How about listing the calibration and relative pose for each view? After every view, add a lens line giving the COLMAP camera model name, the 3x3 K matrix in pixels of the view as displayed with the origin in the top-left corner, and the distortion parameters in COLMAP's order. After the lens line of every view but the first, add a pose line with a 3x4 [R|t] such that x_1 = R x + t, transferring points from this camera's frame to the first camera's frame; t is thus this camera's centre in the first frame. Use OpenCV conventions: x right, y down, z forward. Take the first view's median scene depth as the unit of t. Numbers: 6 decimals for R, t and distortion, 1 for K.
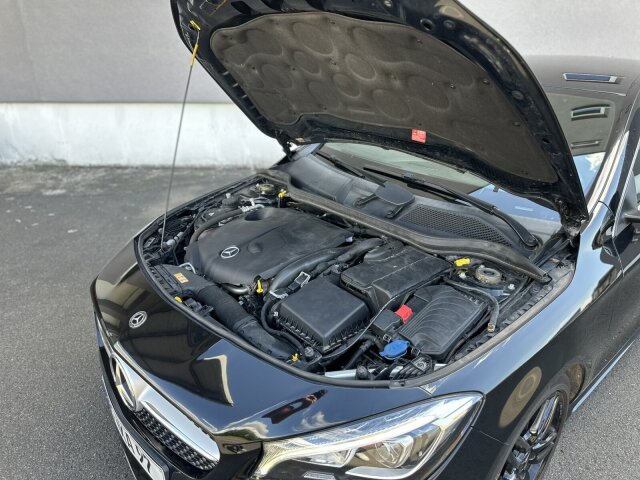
lens RADIAL K [[445.9, 0, 320.0], [0, 445.9, 240.0], [0, 0, 1]] dist [0.079716, -0.141344]
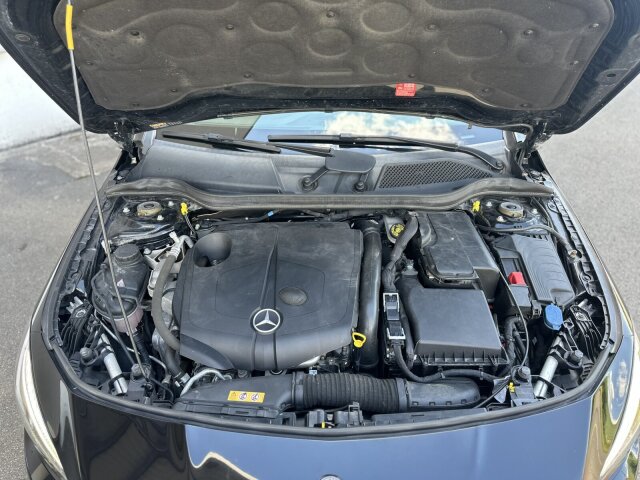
lens RADIAL K [[445.9, 0, 320.0], [0, 445.9, 240.0], [0, 0, 1]] dist [0.079716, -0.141344]
pose [[0.674793, -0.423597, 0.604334, -0.489755], [0.310686, 0.905827, 0.288015, -0.247154], [-0.669424, -0.006592, 0.742851, 0.423563]]
